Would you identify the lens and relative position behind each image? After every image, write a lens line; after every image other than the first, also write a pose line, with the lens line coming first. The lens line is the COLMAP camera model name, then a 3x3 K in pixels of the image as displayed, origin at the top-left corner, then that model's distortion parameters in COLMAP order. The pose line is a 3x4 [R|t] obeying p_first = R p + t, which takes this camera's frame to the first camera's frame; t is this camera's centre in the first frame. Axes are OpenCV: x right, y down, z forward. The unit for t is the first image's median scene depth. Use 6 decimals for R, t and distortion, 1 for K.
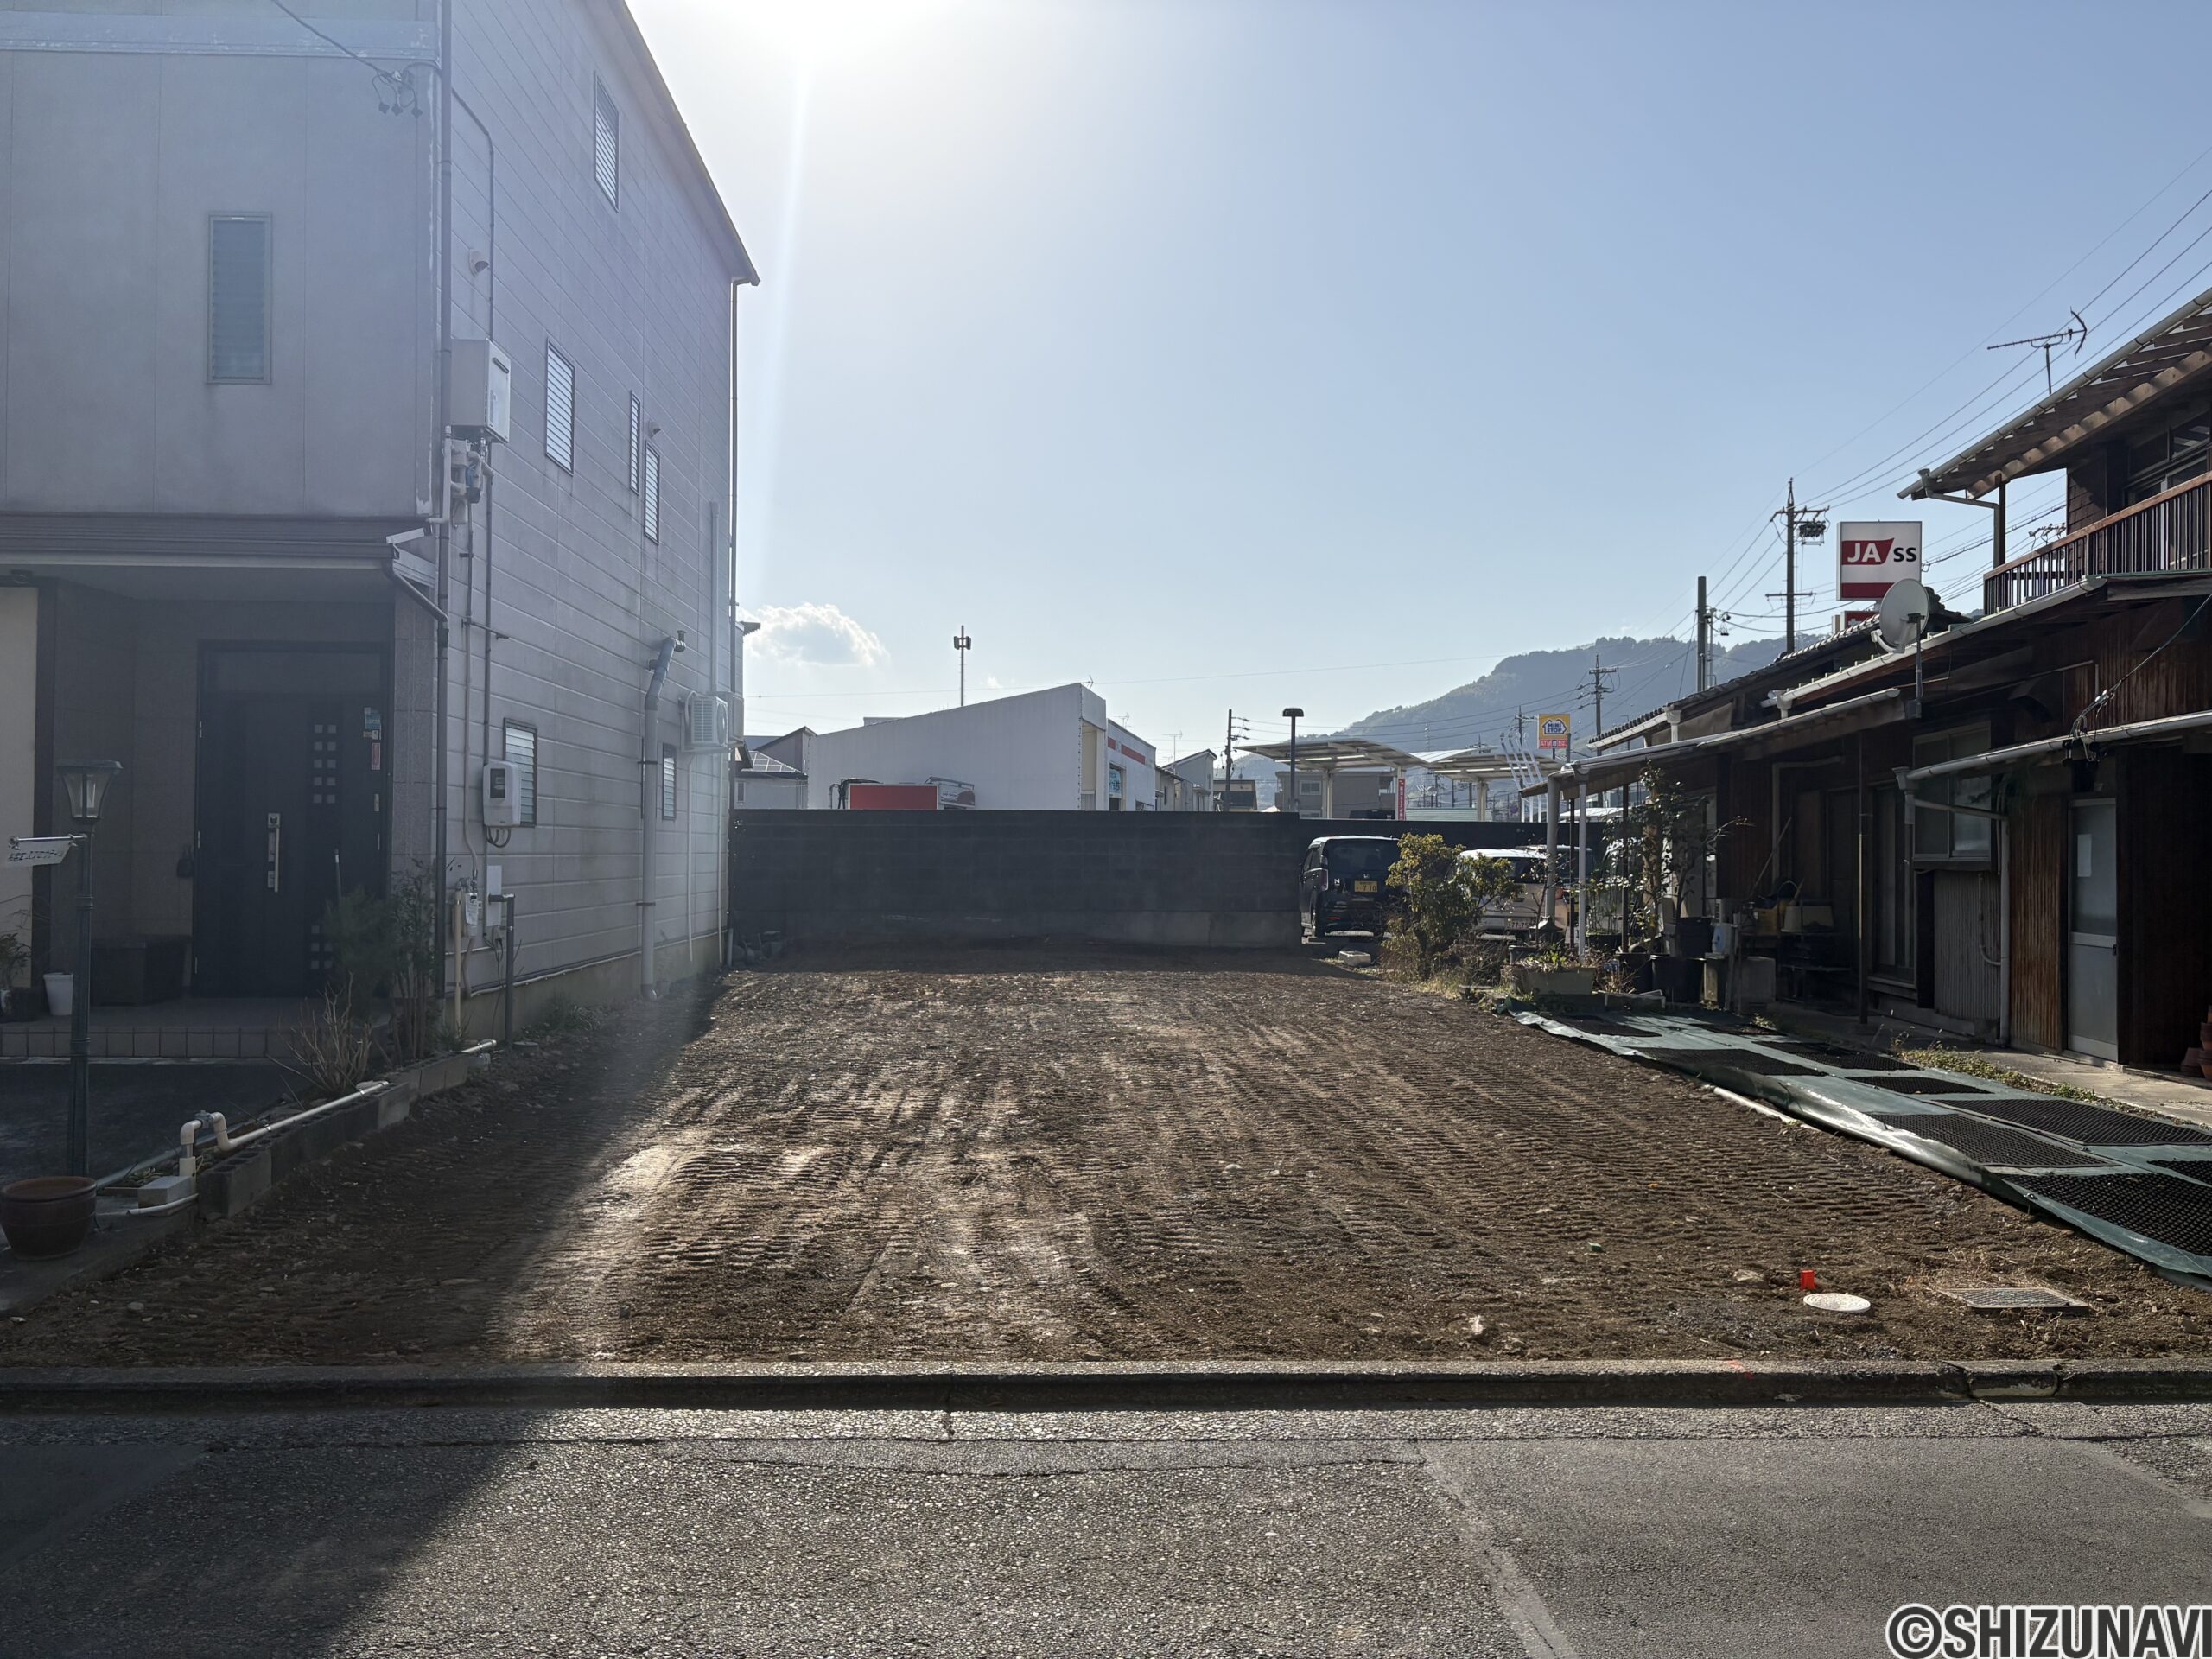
lens RADIAL K [[1670.1, 0, 1105.0], [0, 1670.1, 825.6], [0, 0, 1]] dist [0.053448, -0.055173]
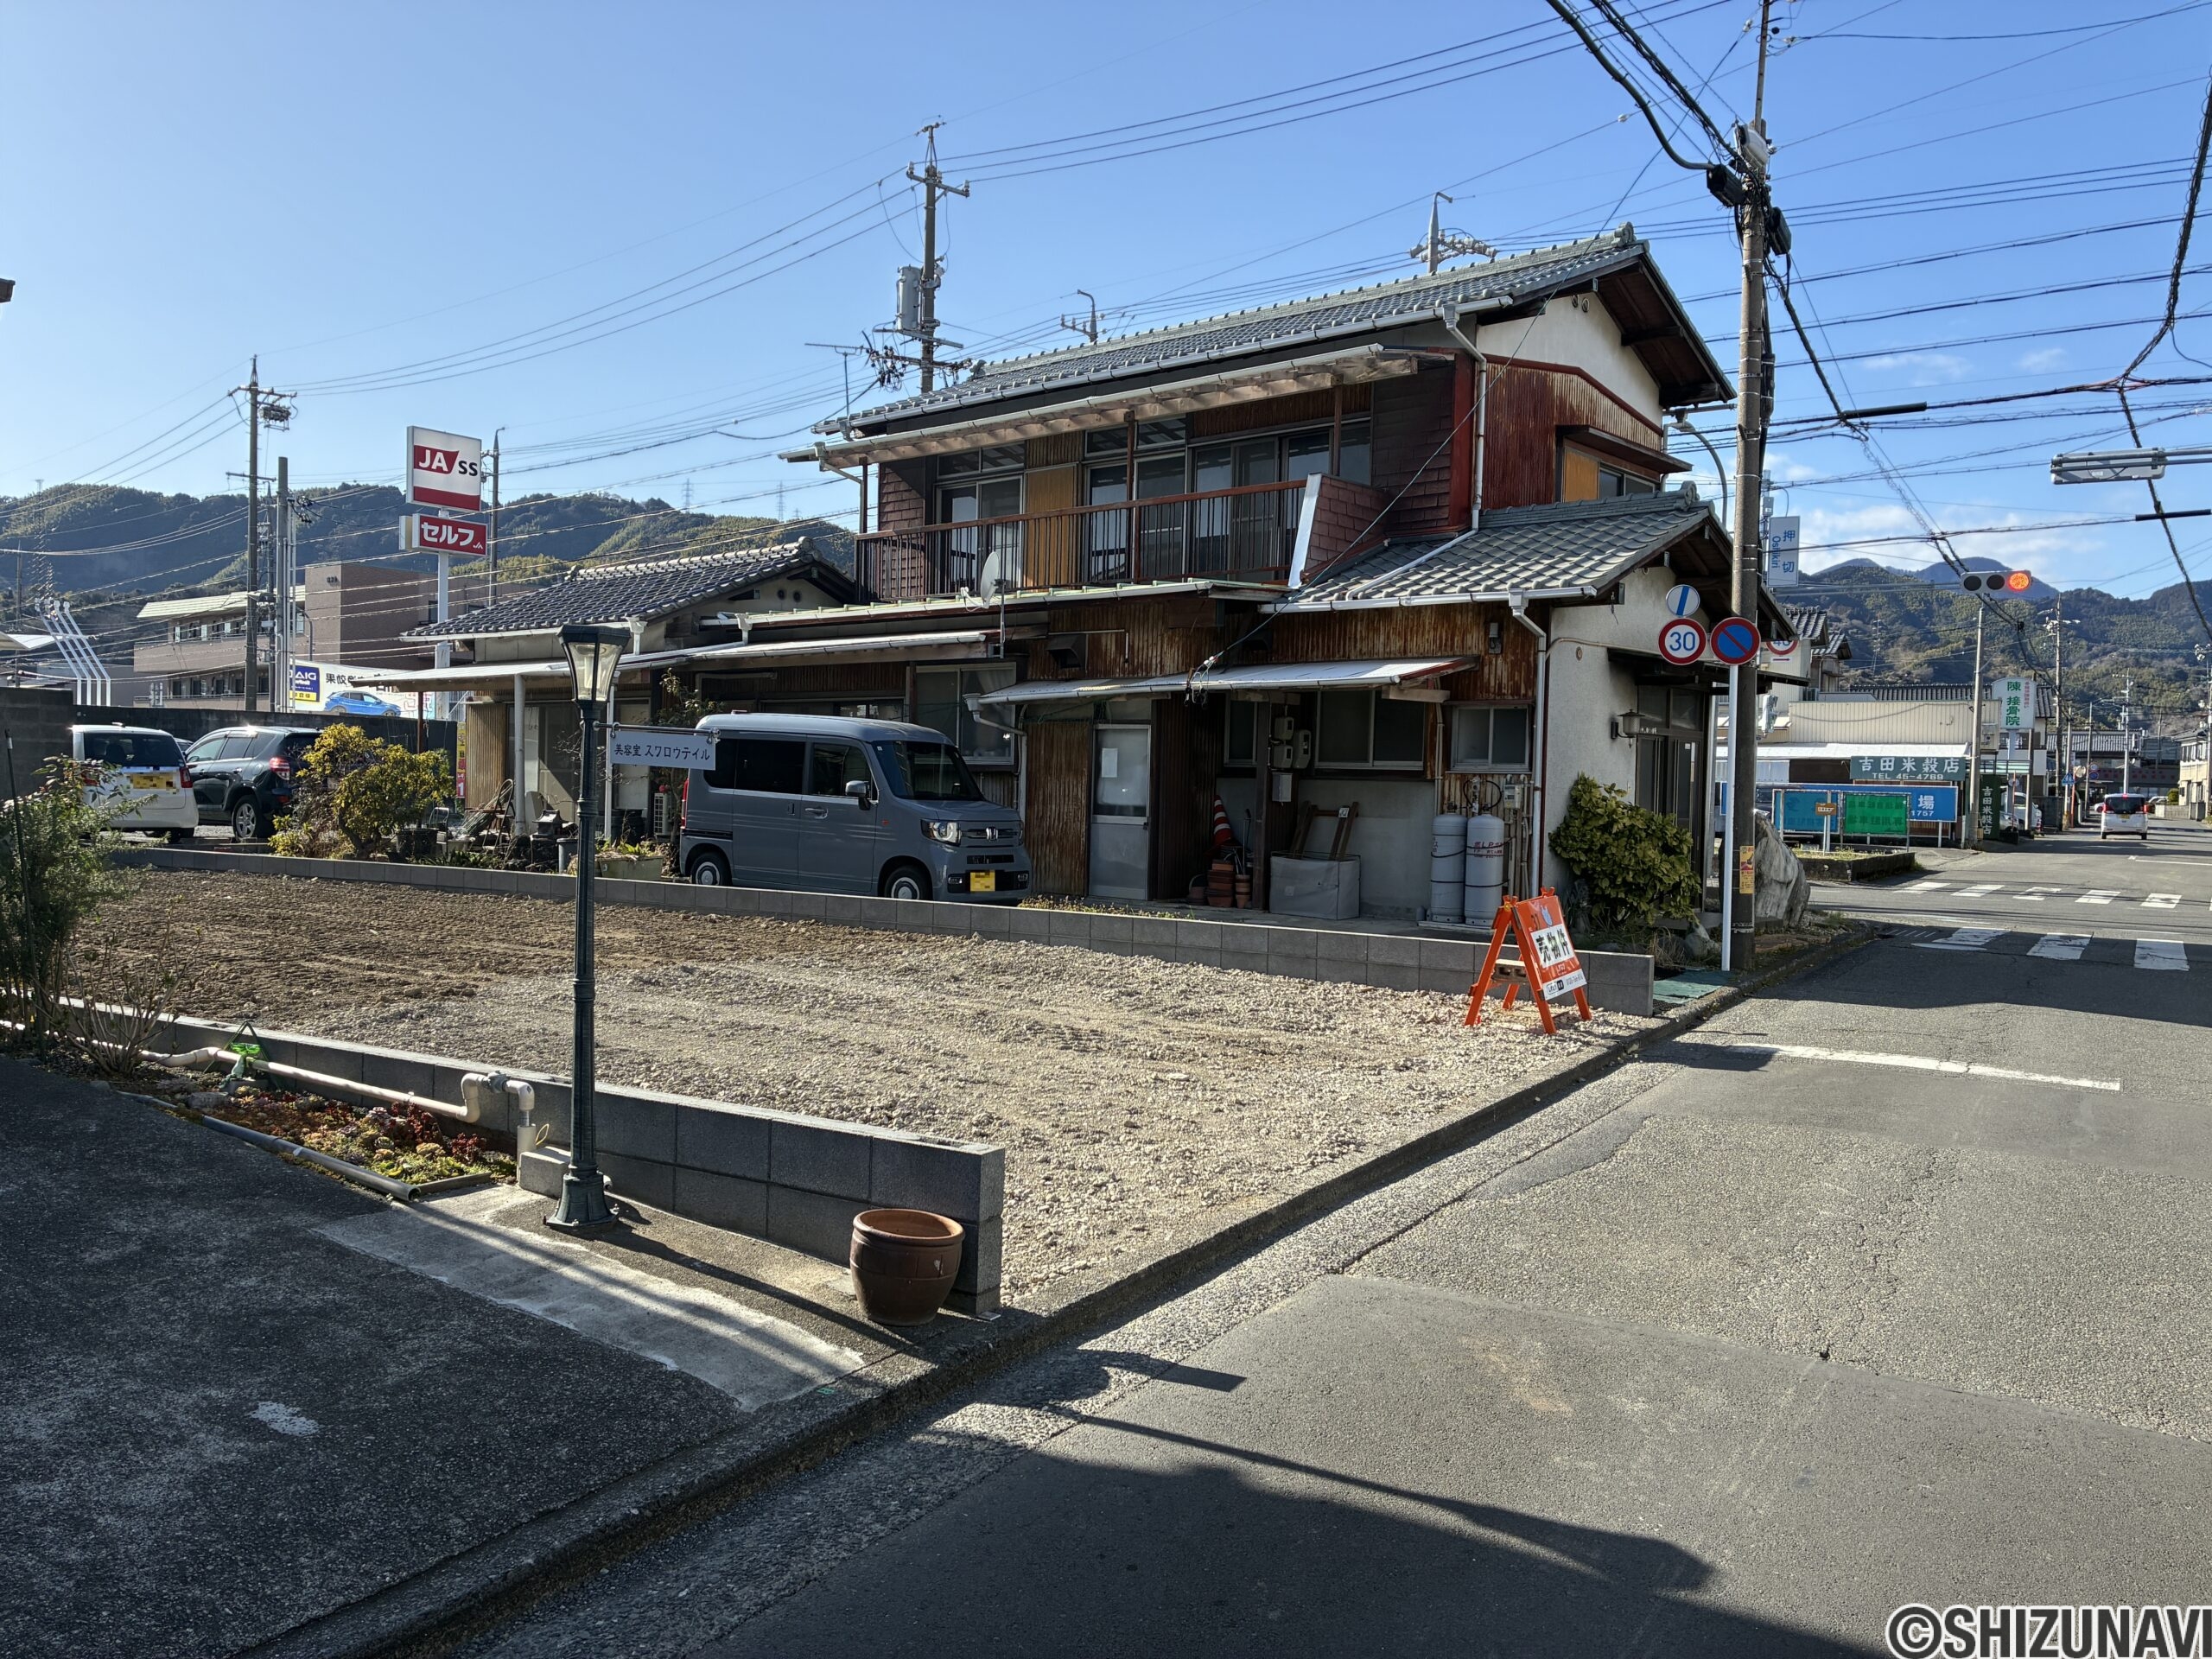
lens RADIAL K [[1672.3, 0, 1106.5], [0, 1672.3, 816.1], [0, 0, 1]] dist [0.056276, -0.063692]
pose [[0.555457, -0.015291, 0.831405, -0.575419], [-0.034152, 0.998568, 0.041182, 0.004192], [-0.830844, -0.051269, 0.554139, 0.184789]]
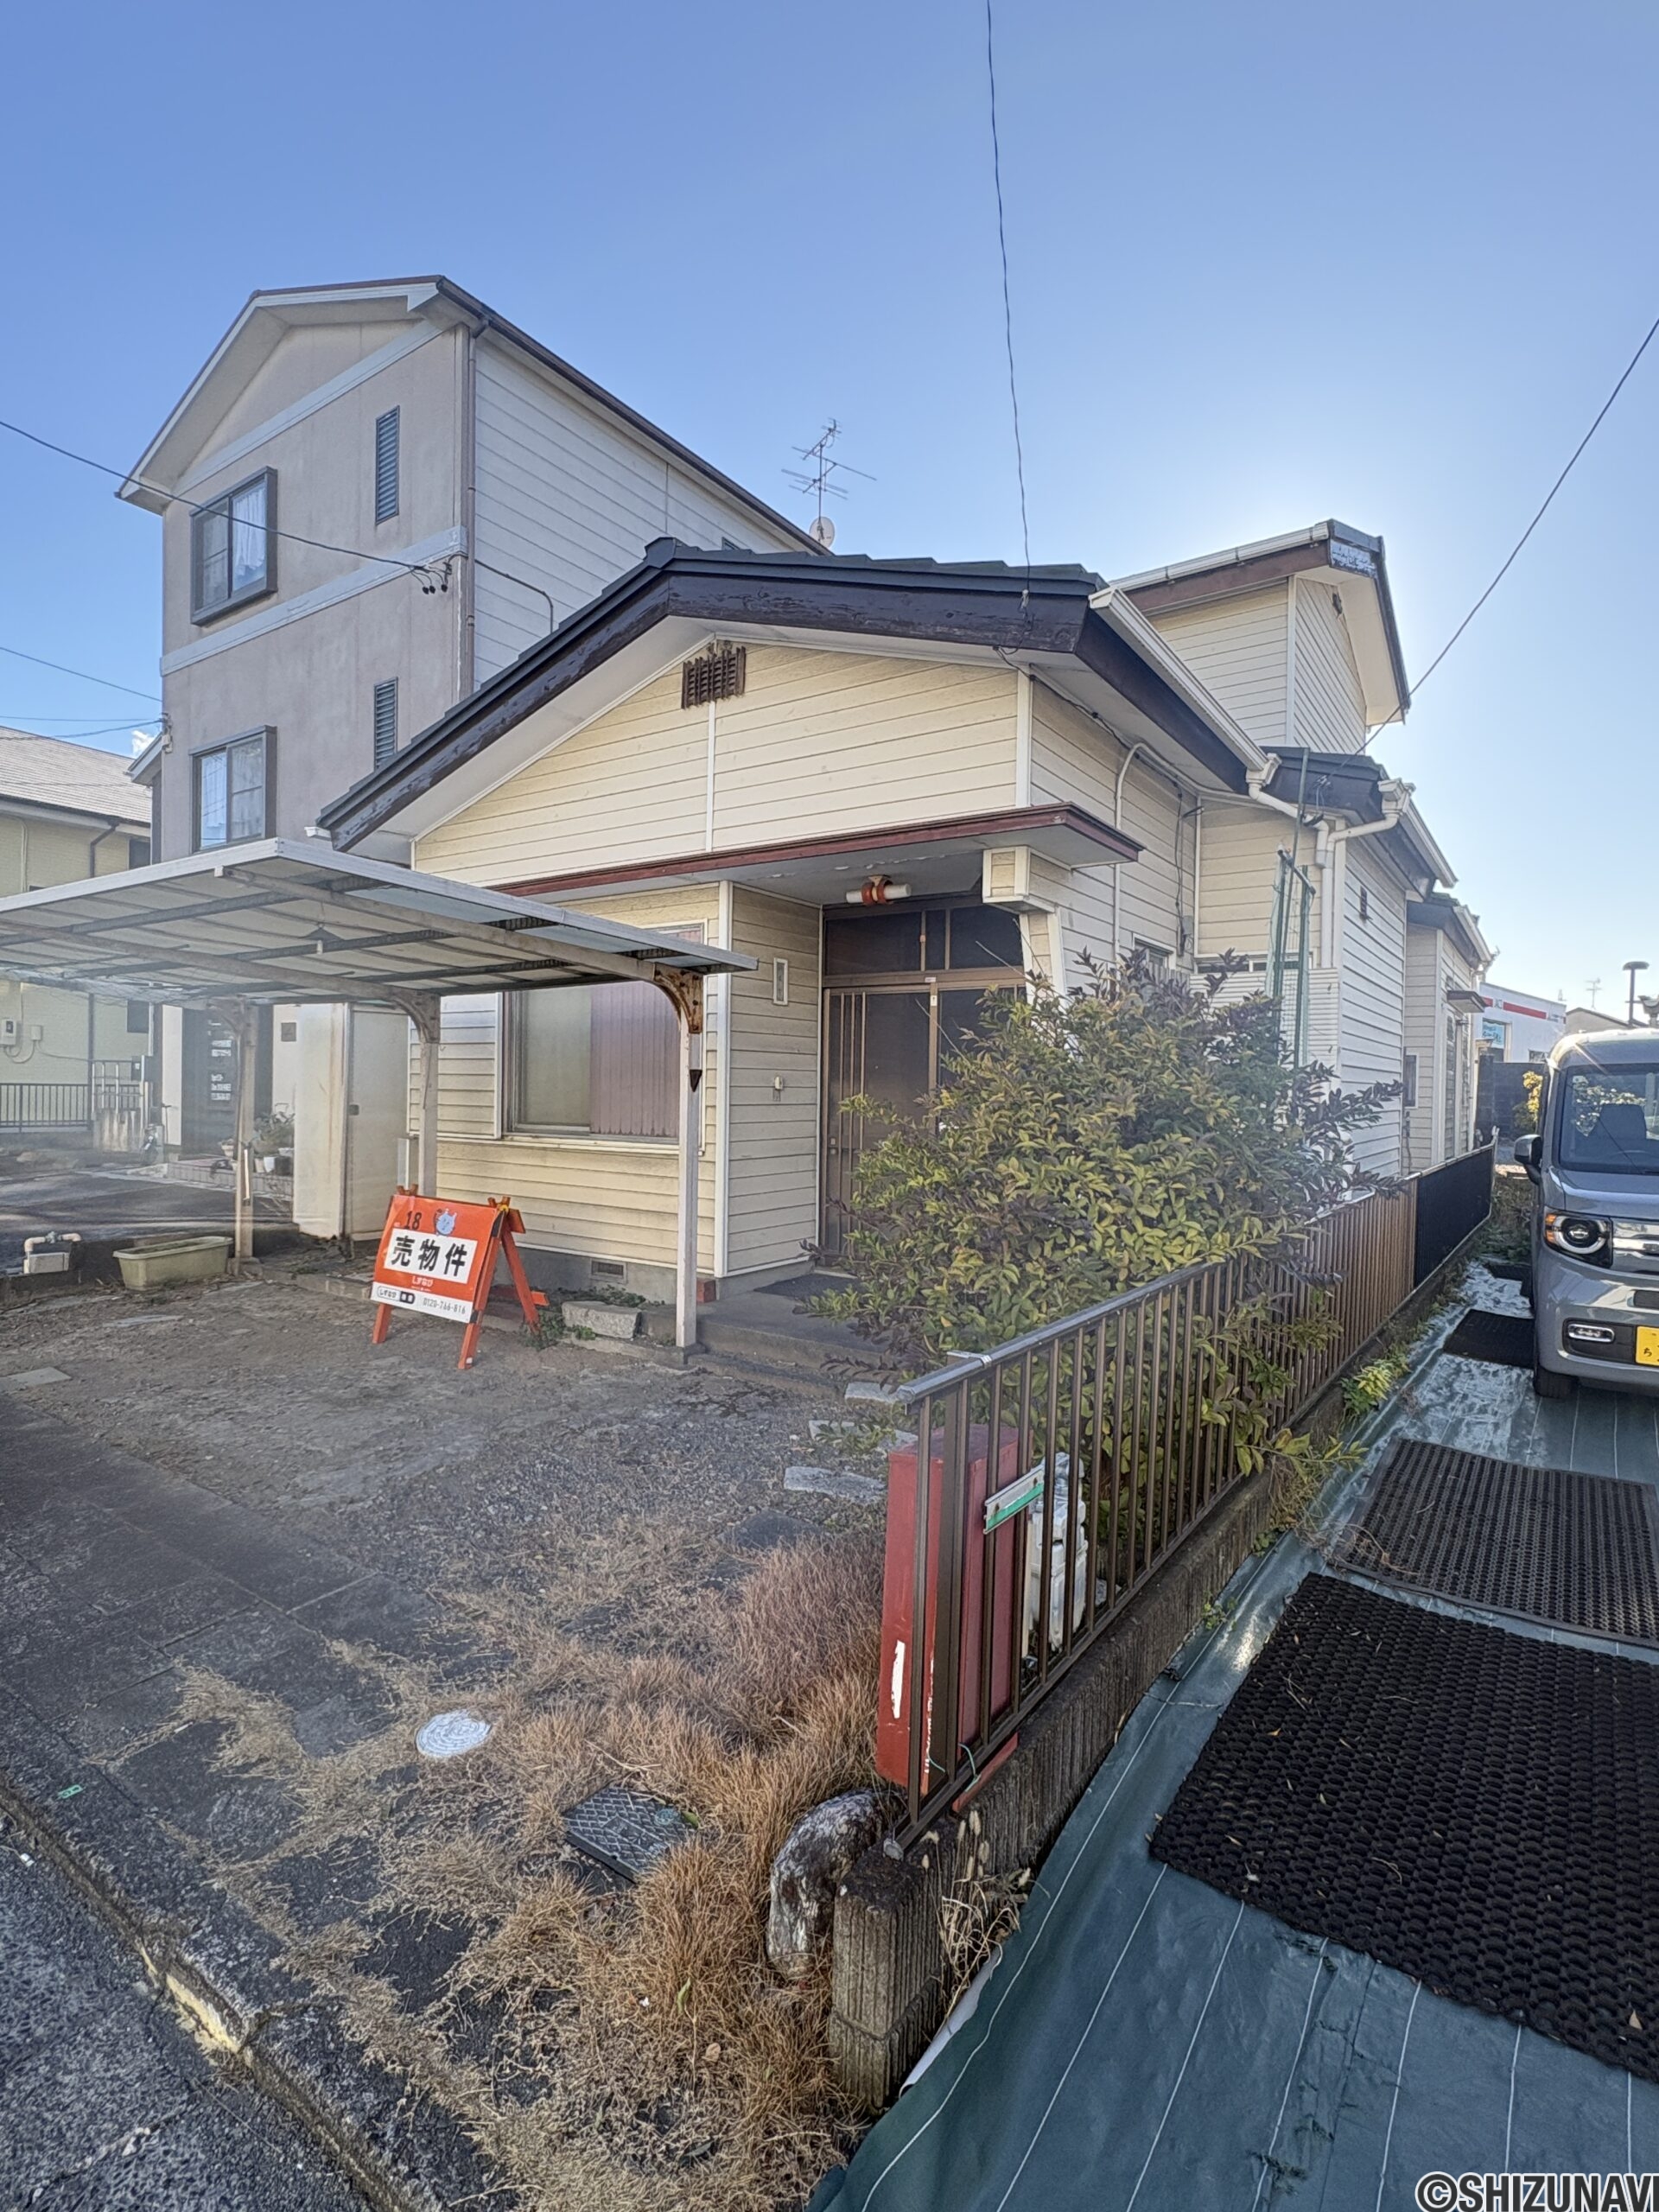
lens RADIAL K [[1087.3, 0, 826.9], [0, 1087.3, 1103.5], [0, 0, 1]] dist [-0.002727, 0.002449]
pose [[0.795672, 0.019090, -0.605427, 0.380087], [-0.001916, 0.999578, 0.029000, 0.008079], [0.605725, -0.021915, 0.795373, 0.348957]]
